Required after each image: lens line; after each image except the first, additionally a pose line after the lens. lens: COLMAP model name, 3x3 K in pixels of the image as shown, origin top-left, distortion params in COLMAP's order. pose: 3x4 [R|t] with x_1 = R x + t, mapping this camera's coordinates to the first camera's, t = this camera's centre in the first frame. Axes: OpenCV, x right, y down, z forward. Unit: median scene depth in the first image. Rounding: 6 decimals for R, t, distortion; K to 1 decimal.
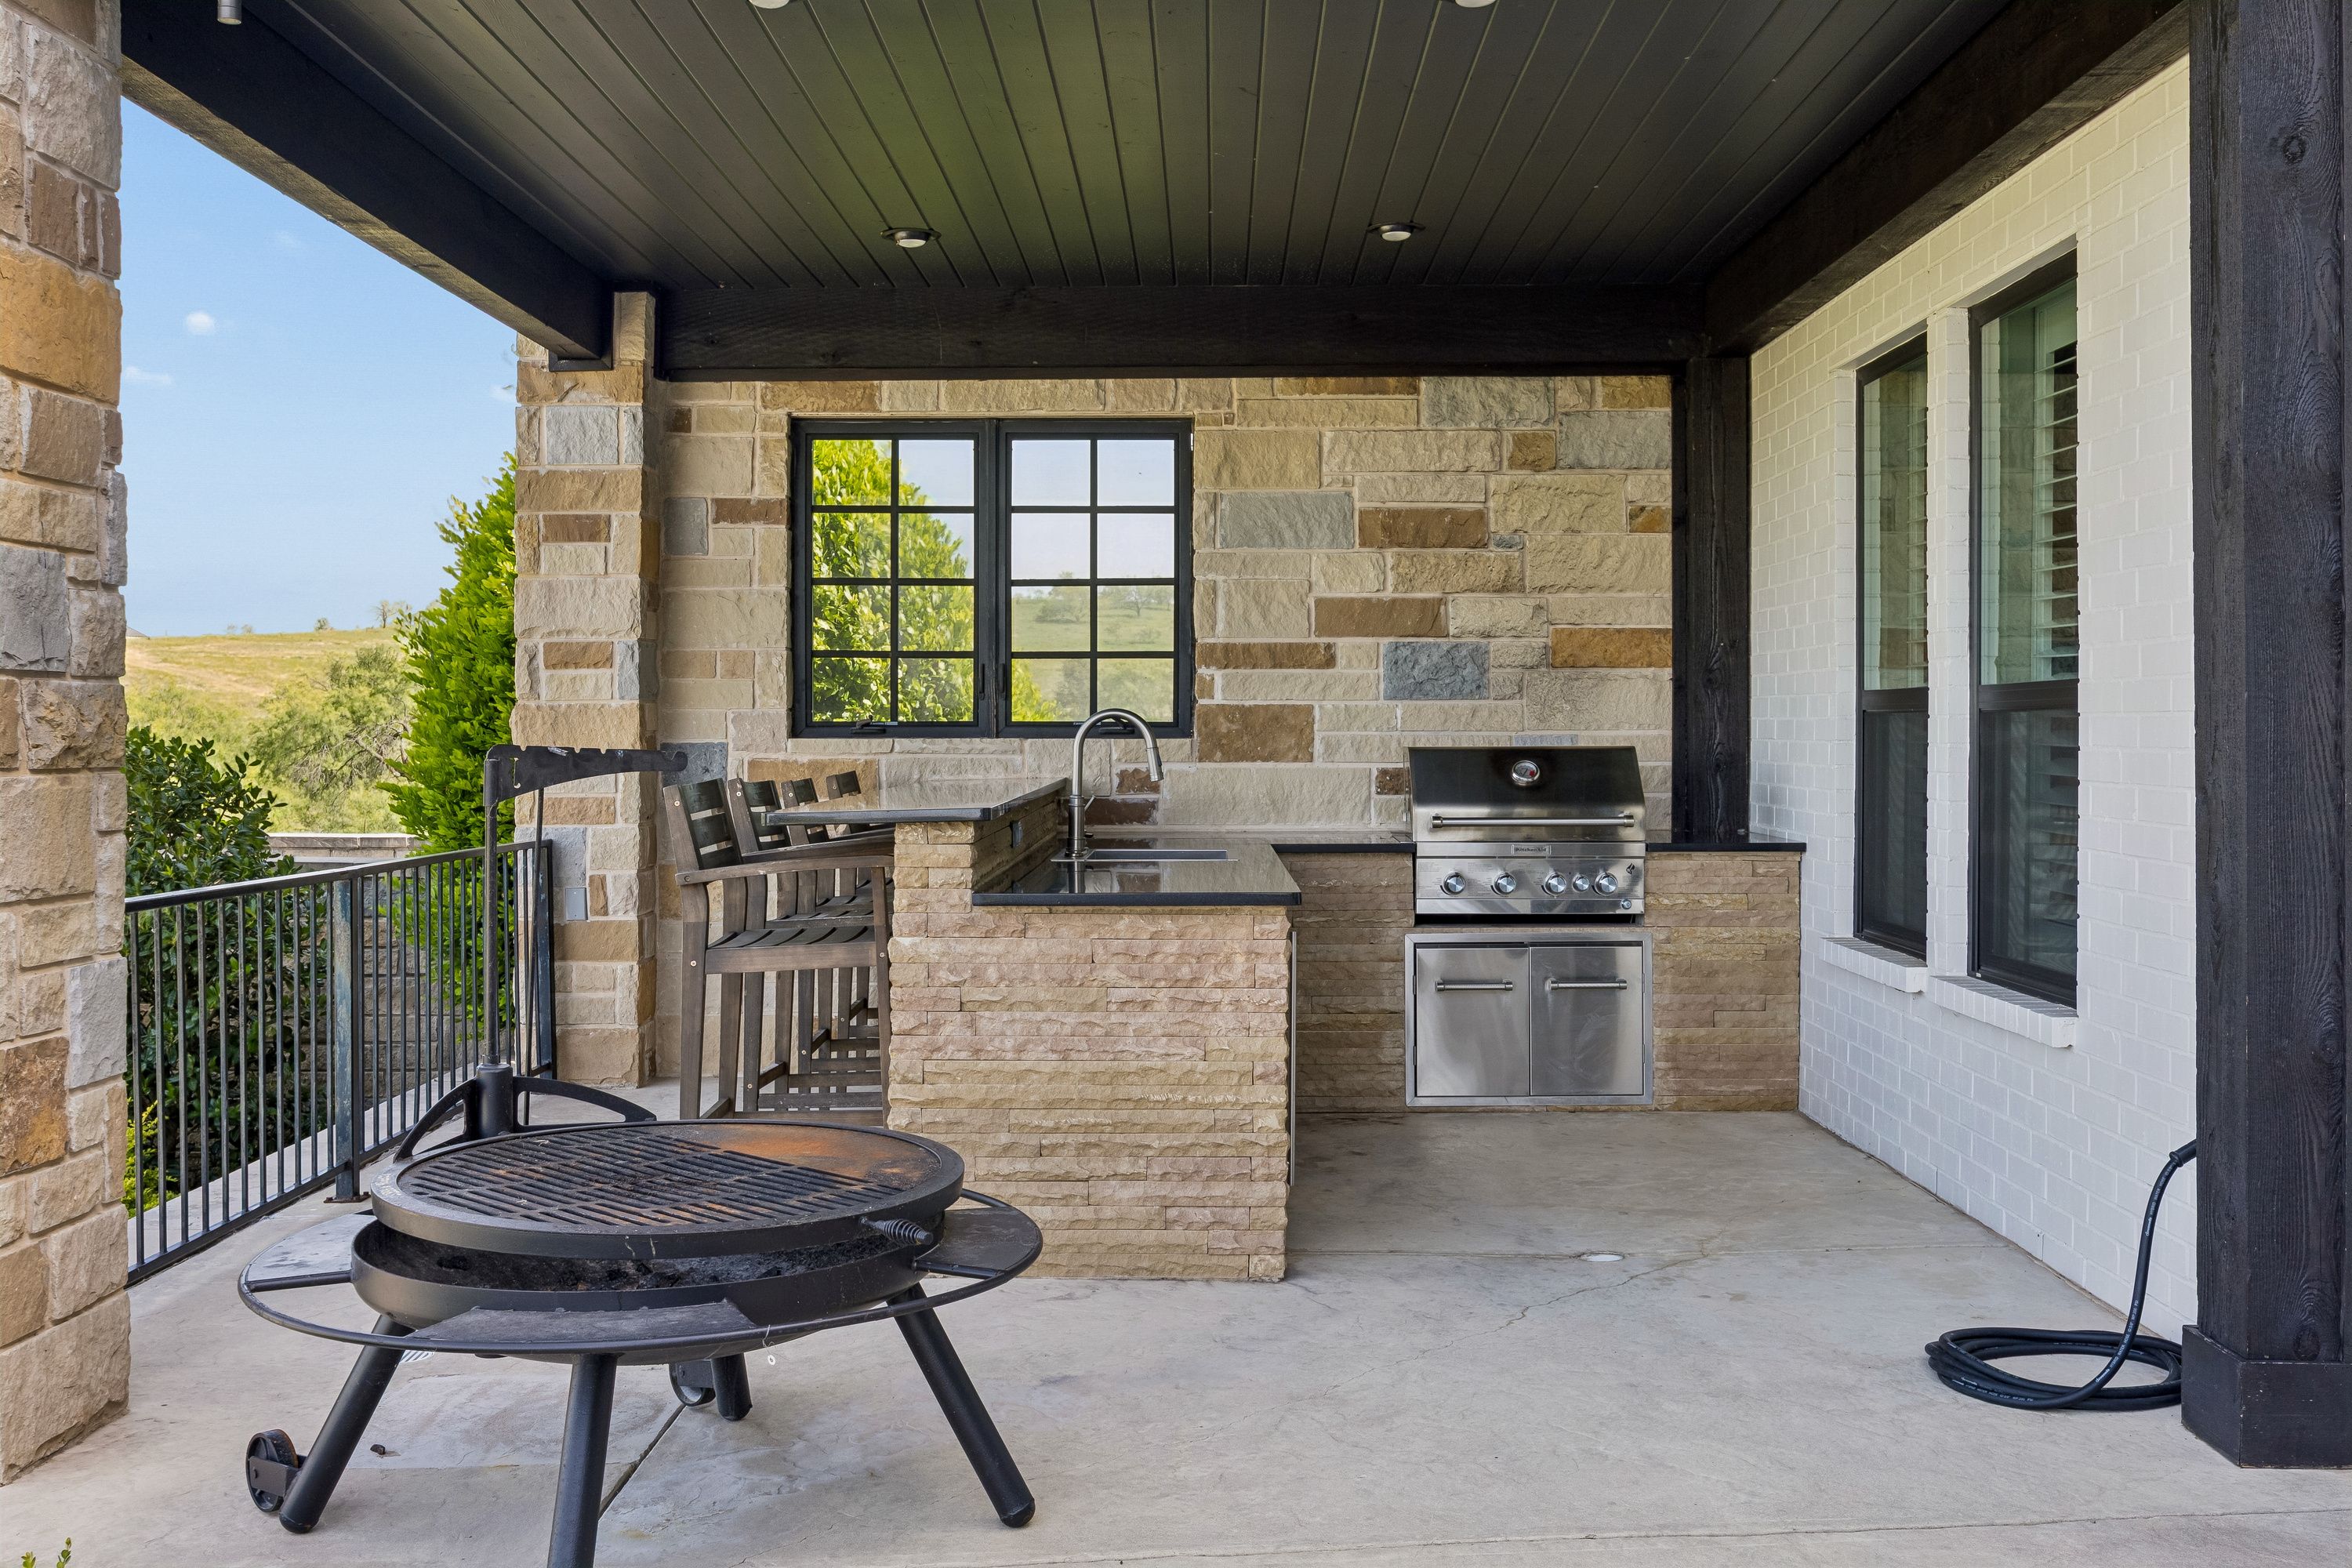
lens RADIAL K [[2276.6, 0, 1176.0], [0, 2276.6, 784.0], [0, 0, 1]] dist [-0.006522, -0.001158]
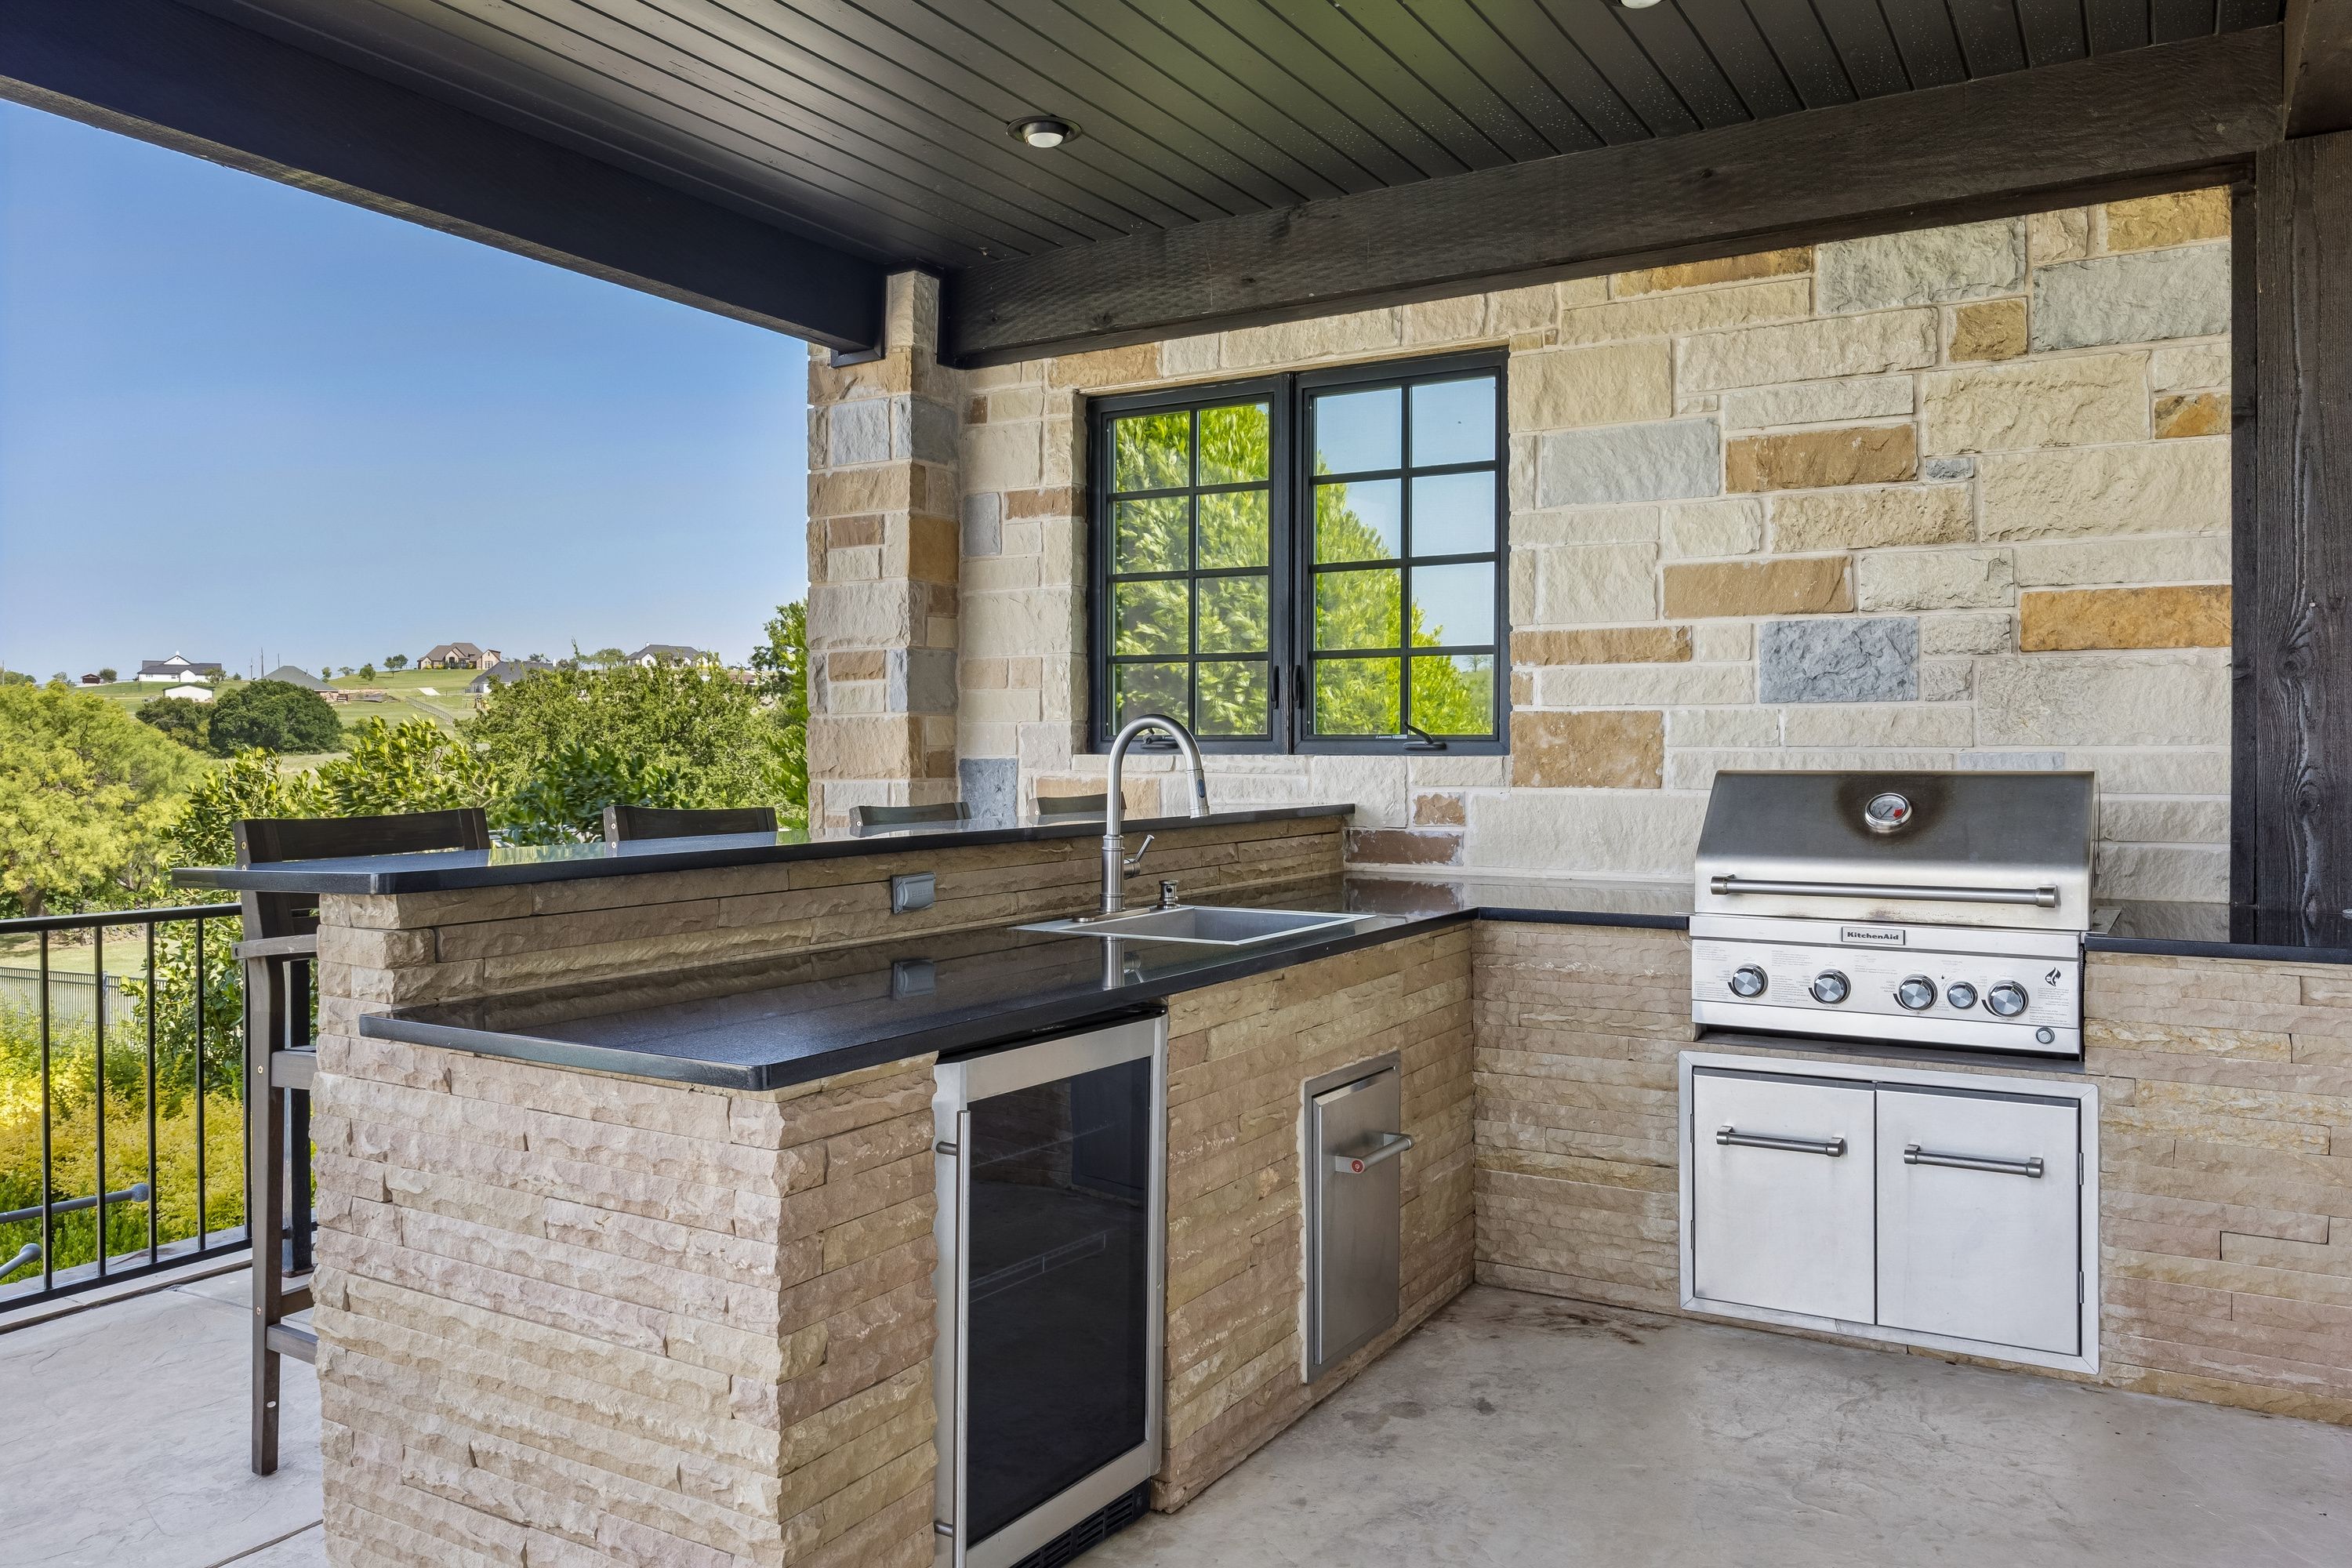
lens RADIAL K [[1698.6, 0, 1174.1], [0, 1698.6, 770.2], [0, 0, 1]] dist [-0.004053, 0.001064]
pose [[0.866805, 0.007761, -0.498587, 0.198670], [-0.012588, 0.999901, -0.006320, -0.010201], [0.498489, 0.011754, 0.866816, 0.446211]]
